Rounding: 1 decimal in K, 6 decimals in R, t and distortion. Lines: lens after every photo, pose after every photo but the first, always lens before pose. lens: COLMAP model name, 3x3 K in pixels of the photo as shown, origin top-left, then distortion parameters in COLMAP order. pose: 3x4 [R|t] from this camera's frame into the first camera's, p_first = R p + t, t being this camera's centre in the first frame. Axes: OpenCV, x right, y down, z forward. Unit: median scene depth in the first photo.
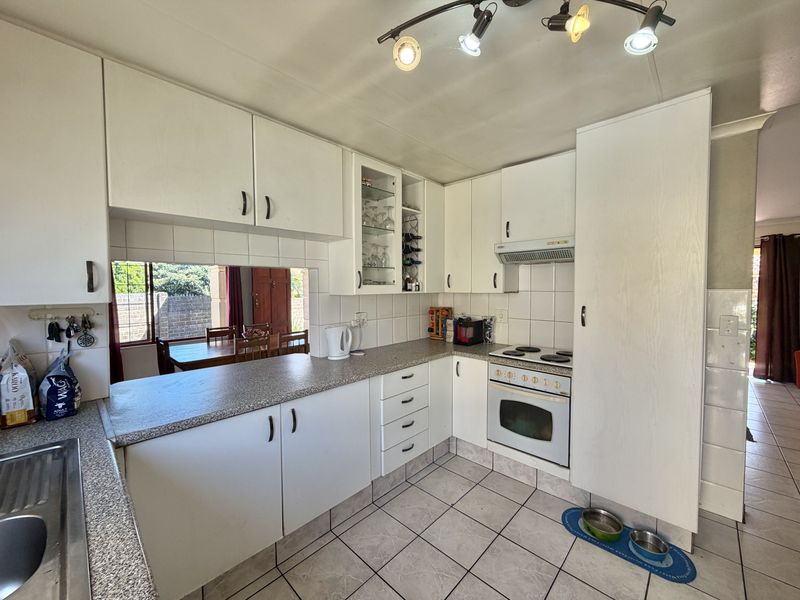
lens RADIAL K [[319.4, 0, 398.8], [0, 319.4, 300.1], [0, 0, 1]] dist [0.010693, 0.000174]
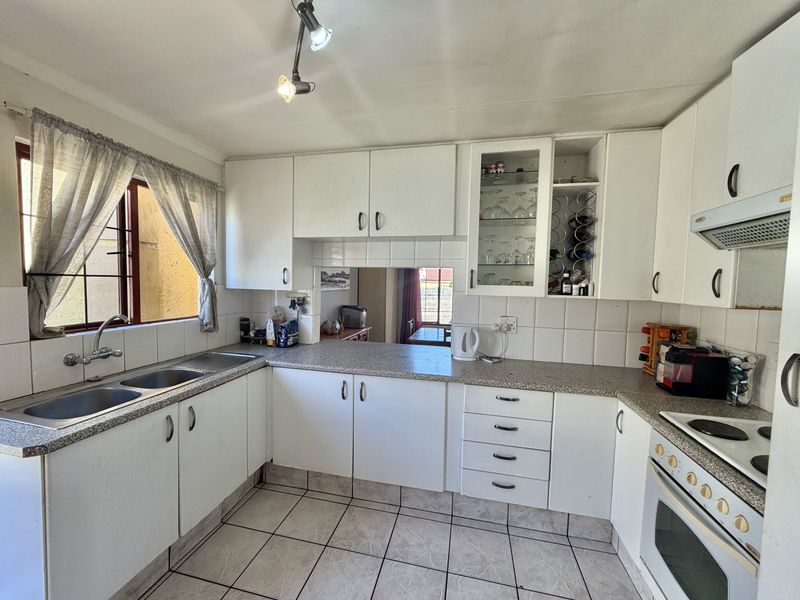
lens RADIAL K [[319.4, 0, 399.3], [0, 319.4, 300.6], [0, 0, 1]] dist [0.010693, 0.000174]
pose [[0.517706, 0.067931, -0.852858, 0.574356], [-0.061185, 0.997230, 0.042289, -0.028349], [0.853368, 0.030289, 0.520428, 0.340770]]
